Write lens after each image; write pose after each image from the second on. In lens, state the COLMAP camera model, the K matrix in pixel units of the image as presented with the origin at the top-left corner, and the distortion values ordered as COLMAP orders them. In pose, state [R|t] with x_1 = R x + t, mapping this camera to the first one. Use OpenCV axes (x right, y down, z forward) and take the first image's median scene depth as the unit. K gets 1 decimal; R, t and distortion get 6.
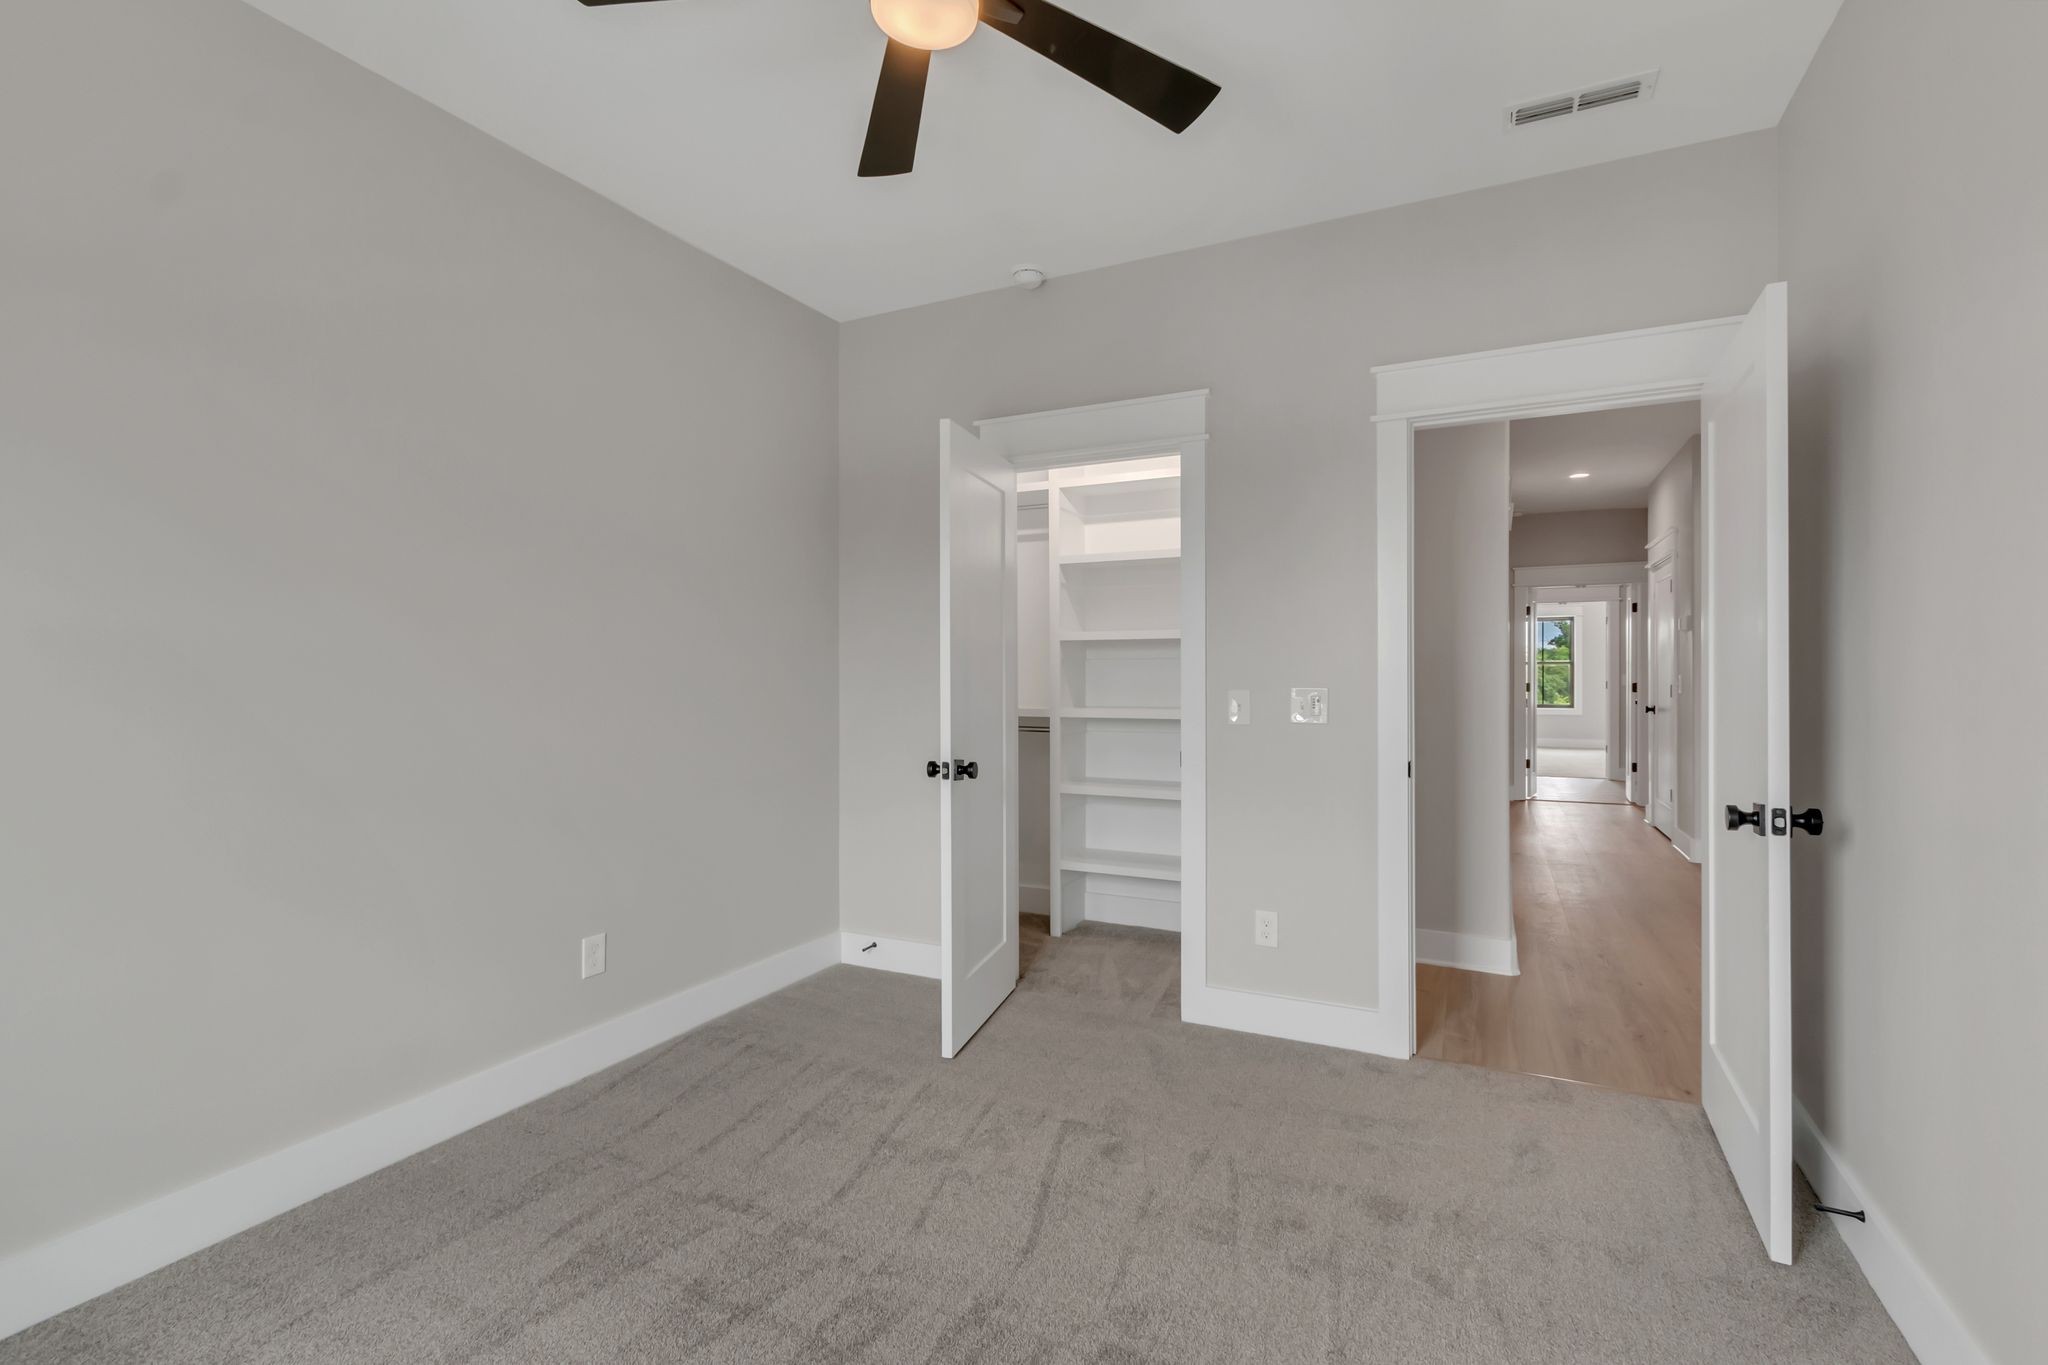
lens RADIAL K [[945.6, 0, 1024.0], [0, 945.6, 682.5], [0, 0, 1]] dist [-0.002349, -0.000152]
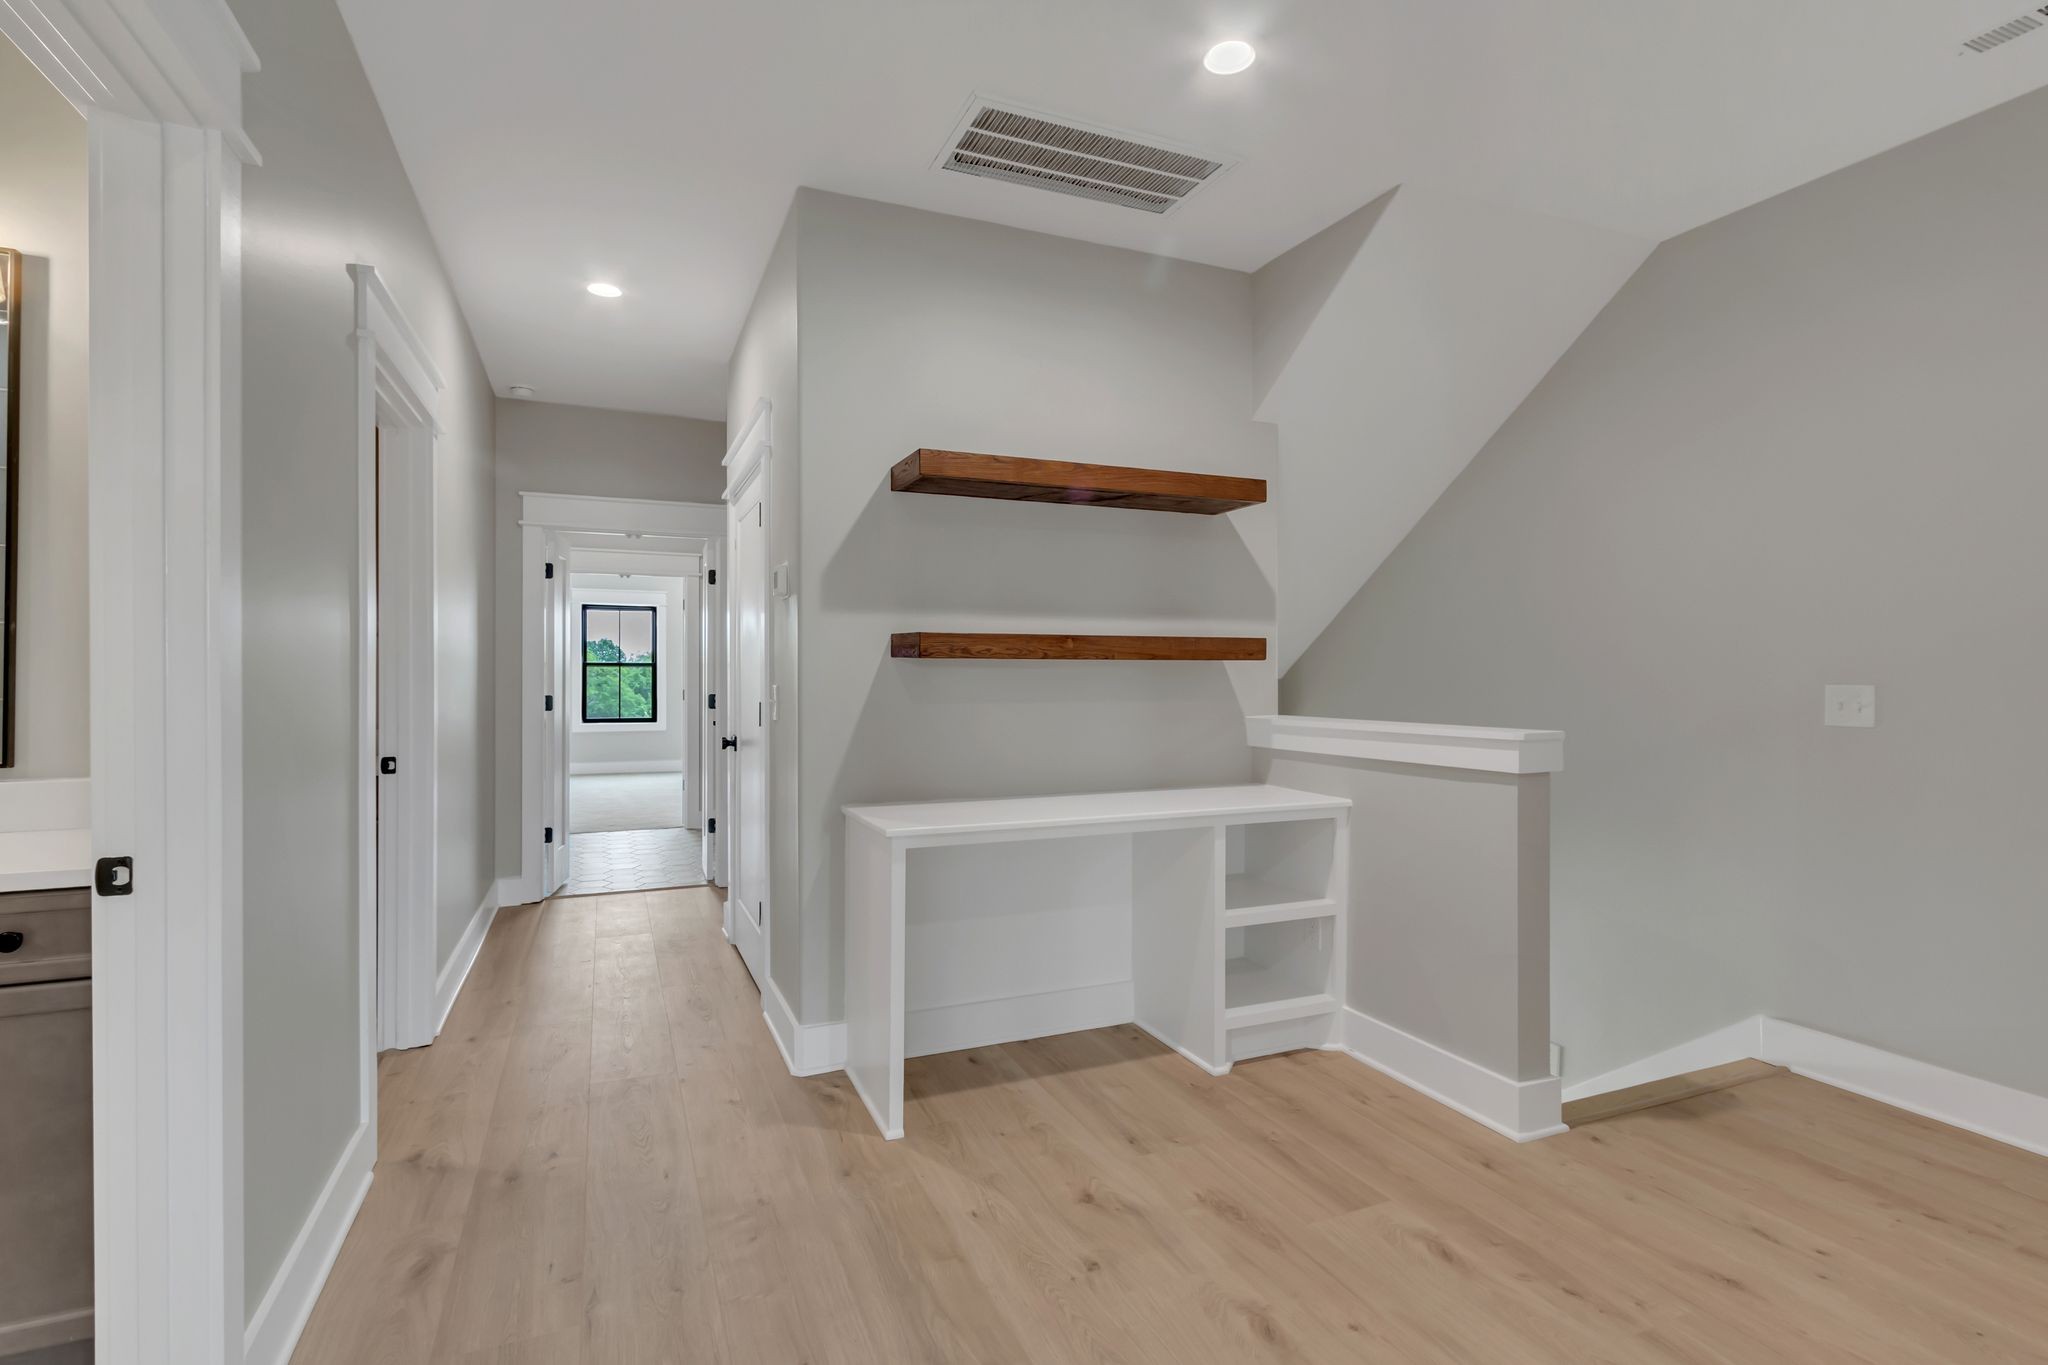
lens RADIAL K [[945.6, 0, 1024.0], [0, 945.6, 682.5], [0, 0, 1]] dist [-0.002349, -0.000152]
pose [[0.643372, 0.000626, 0.765553, 0.295614], [0.001758, 0.999996, -0.002295, -0.005981], [-0.765552, 0.002822, 0.643368, 0.430962]]
